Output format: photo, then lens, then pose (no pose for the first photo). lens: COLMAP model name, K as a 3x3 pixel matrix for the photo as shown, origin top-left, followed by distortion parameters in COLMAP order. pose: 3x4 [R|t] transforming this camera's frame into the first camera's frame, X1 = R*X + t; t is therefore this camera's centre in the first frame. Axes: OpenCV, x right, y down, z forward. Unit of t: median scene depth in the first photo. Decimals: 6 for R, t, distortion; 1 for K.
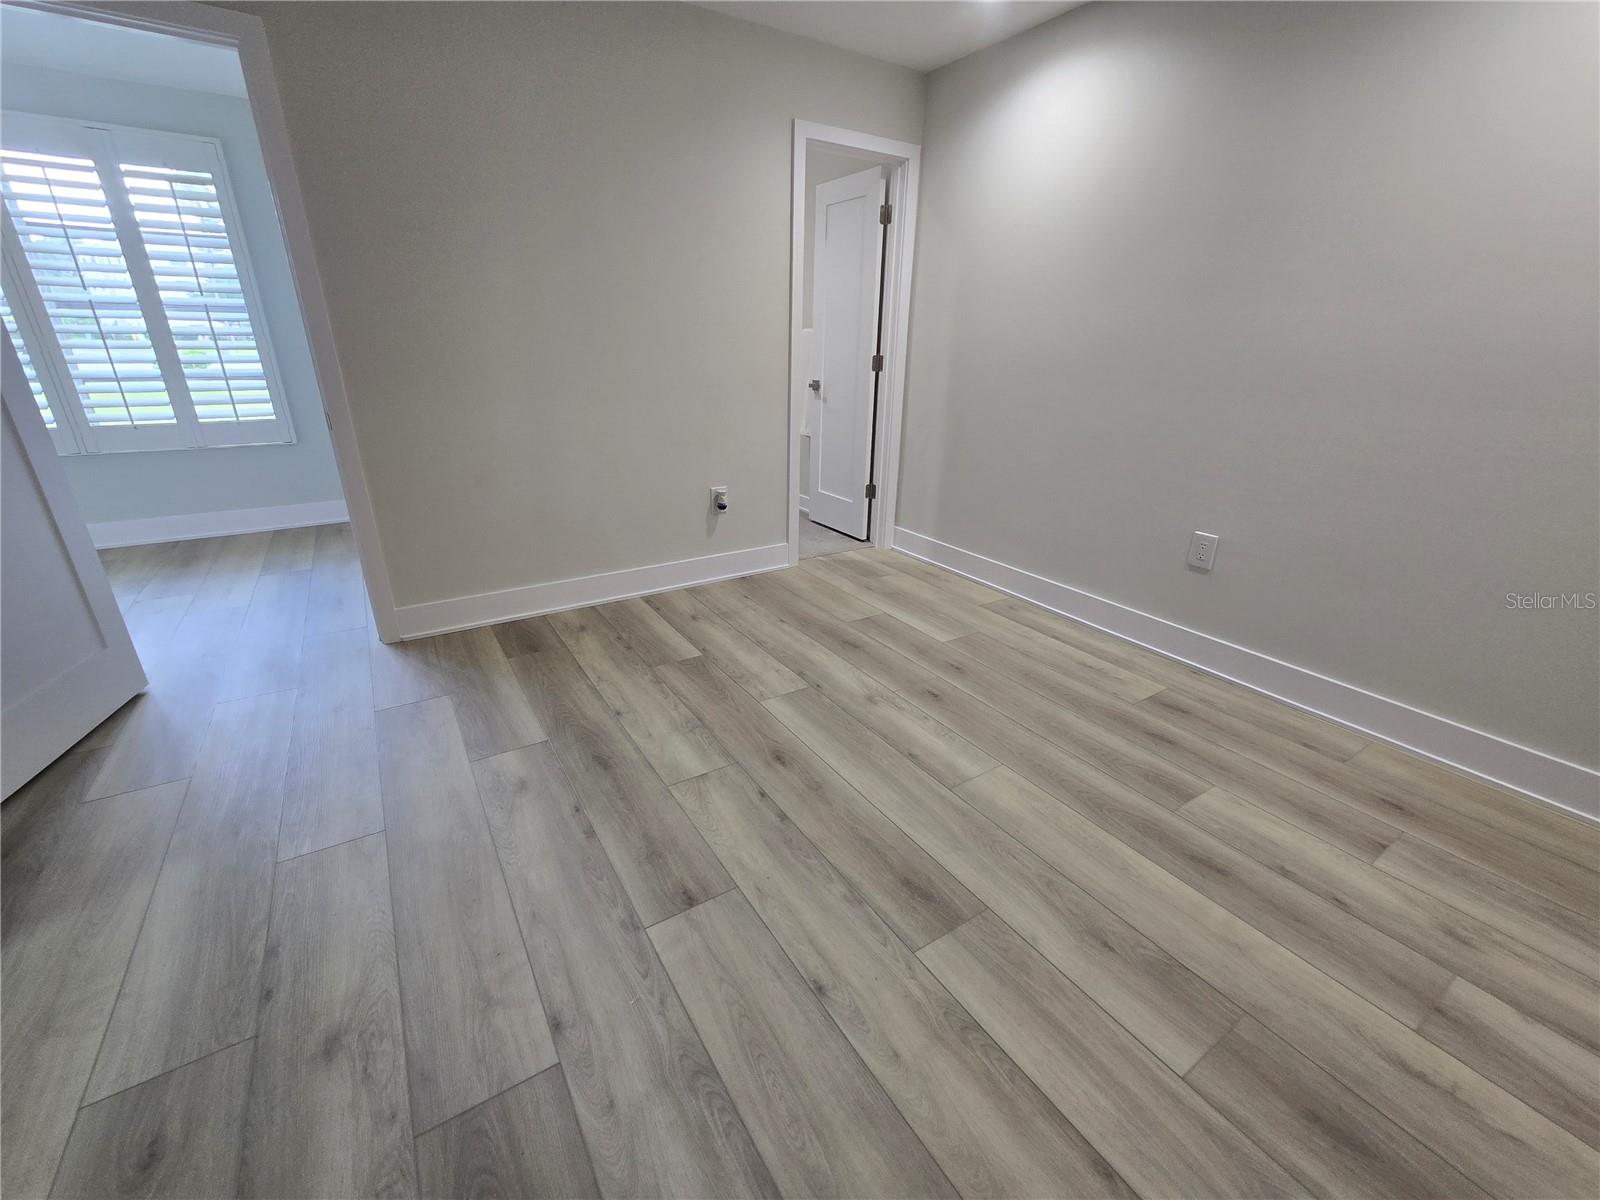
lens RADIAL K [[657.8, 0, 798.5], [0, 657.8, 601.9], [0, 0, 1]] dist [-0.009013, 0.002799]
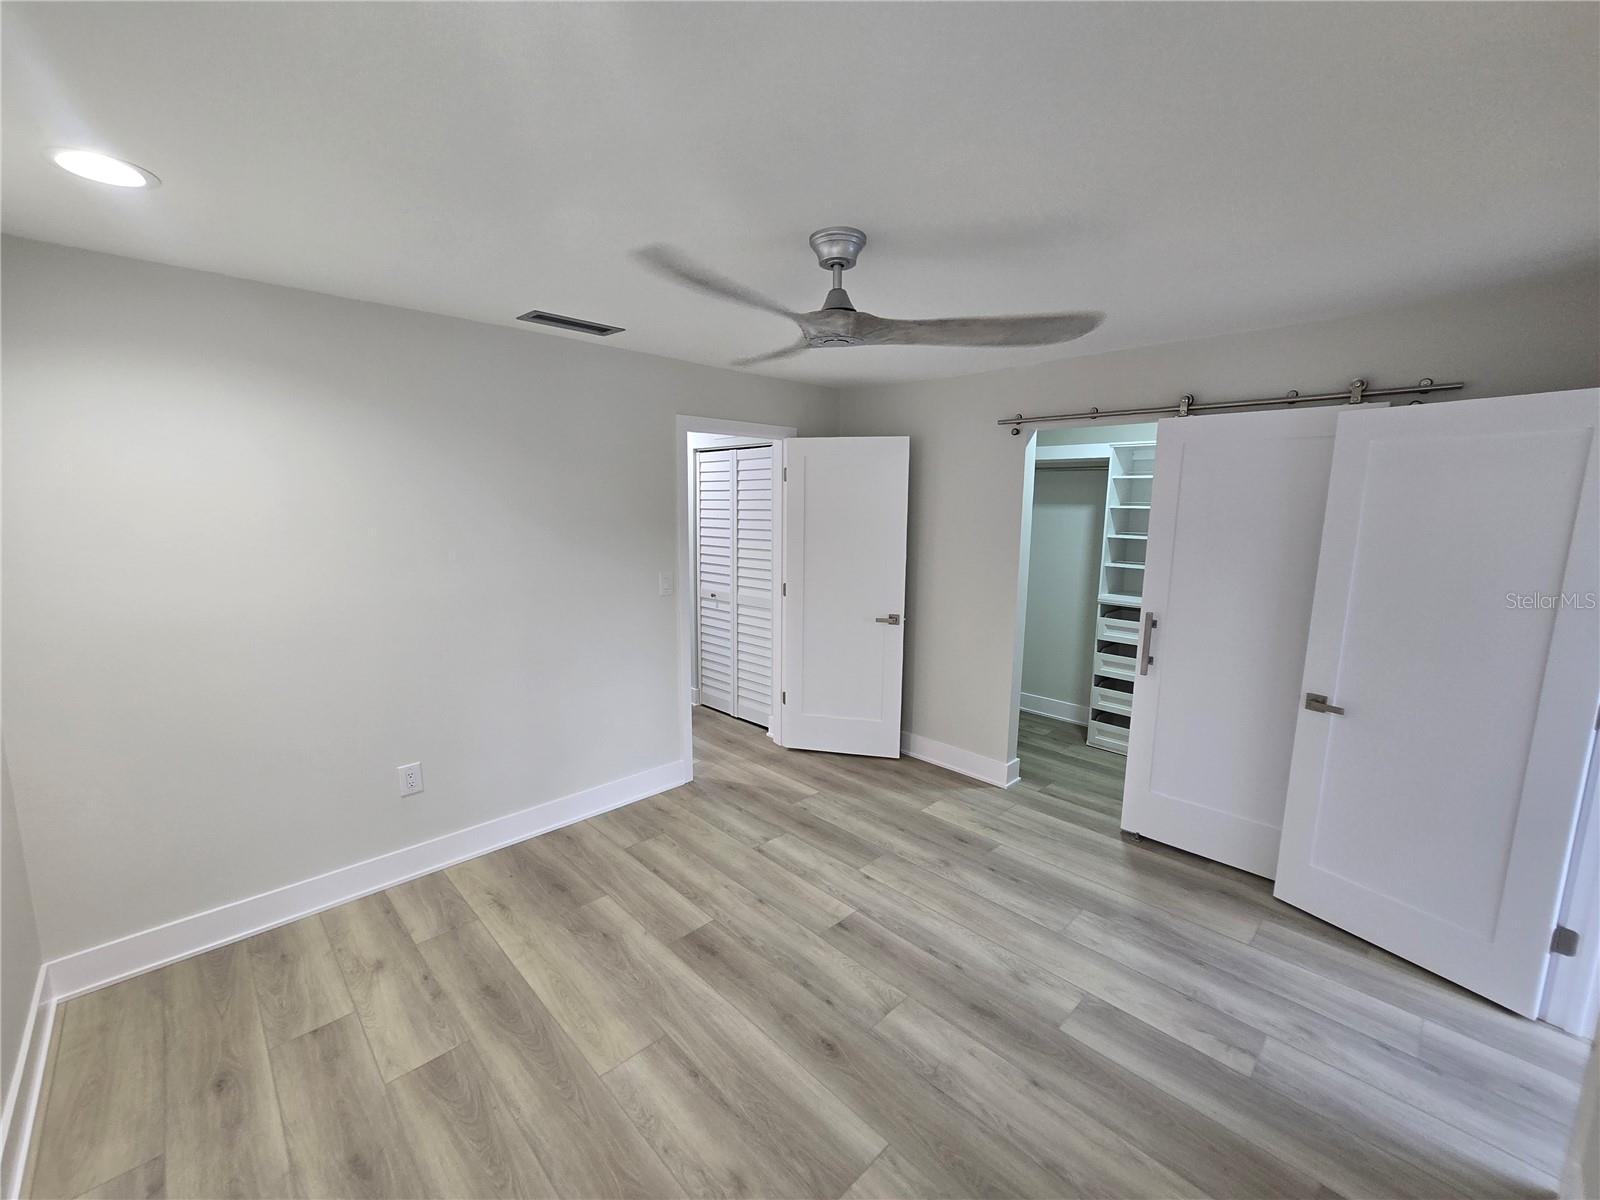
lens RADIAL K [[657.8, 0, 798.5], [0, 657.8, 601.9], [0, 0, 1]] dist [-0.009013, 0.002799]
pose [[-0.980385, 0.007661, -0.196944, 0.247355], [-0.093169, 0.862536, 0.497345, -0.998355], [0.173681, 0.505938, -0.844903, 1.772820]]
